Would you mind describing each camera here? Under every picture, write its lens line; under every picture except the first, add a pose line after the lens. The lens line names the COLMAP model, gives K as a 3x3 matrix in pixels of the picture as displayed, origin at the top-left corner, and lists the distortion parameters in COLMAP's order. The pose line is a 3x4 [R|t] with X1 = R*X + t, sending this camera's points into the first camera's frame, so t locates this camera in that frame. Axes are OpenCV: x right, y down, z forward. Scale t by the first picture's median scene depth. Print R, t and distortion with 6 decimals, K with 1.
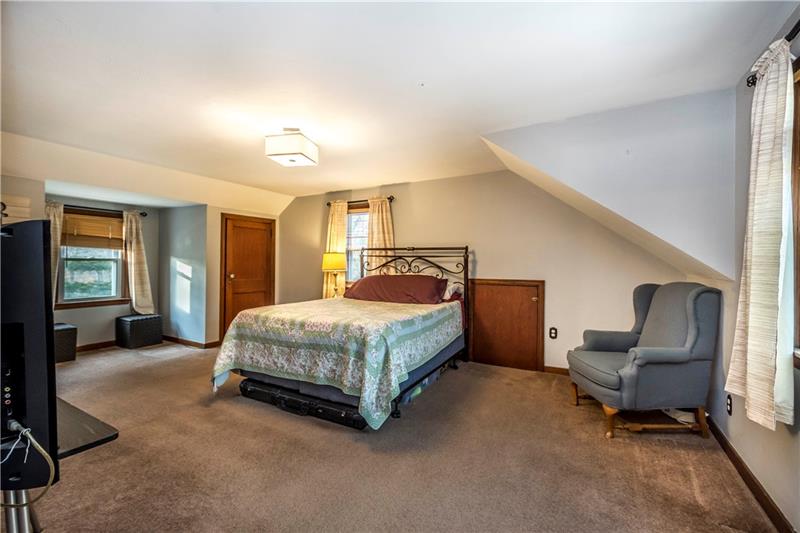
lens RADIAL K [[349.4, 0, 399.2], [0, 349.4, 262.3], [0, 0, 1]] dist [0.008282, -0.000953]
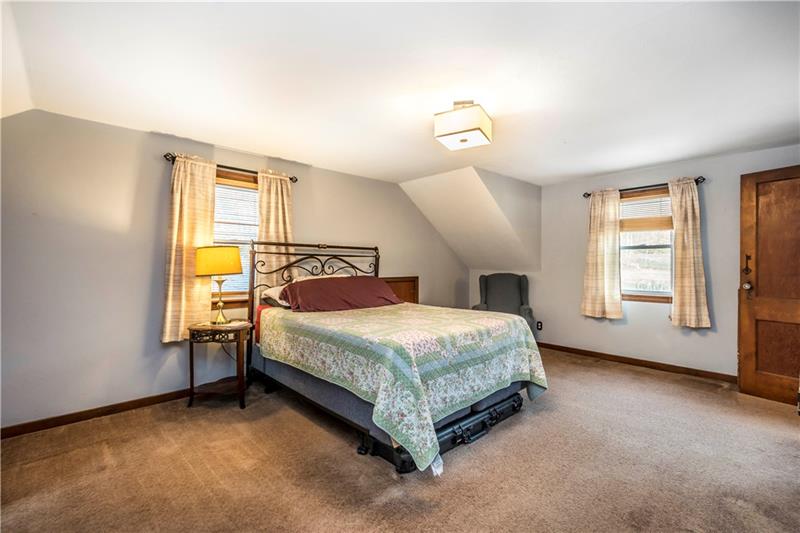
lens RADIAL K [[349.4, 0, 399.2], [0, 349.4, 262.3], [0, 0, 1]] dist [0.008282, -0.000953]
pose [[0.311805, 0.000725, 0.950146, -0.725339], [-0.005717, 0.999983, 0.001113, -0.001523], [-0.950129, -0.005779, 0.311803, 0.561908]]
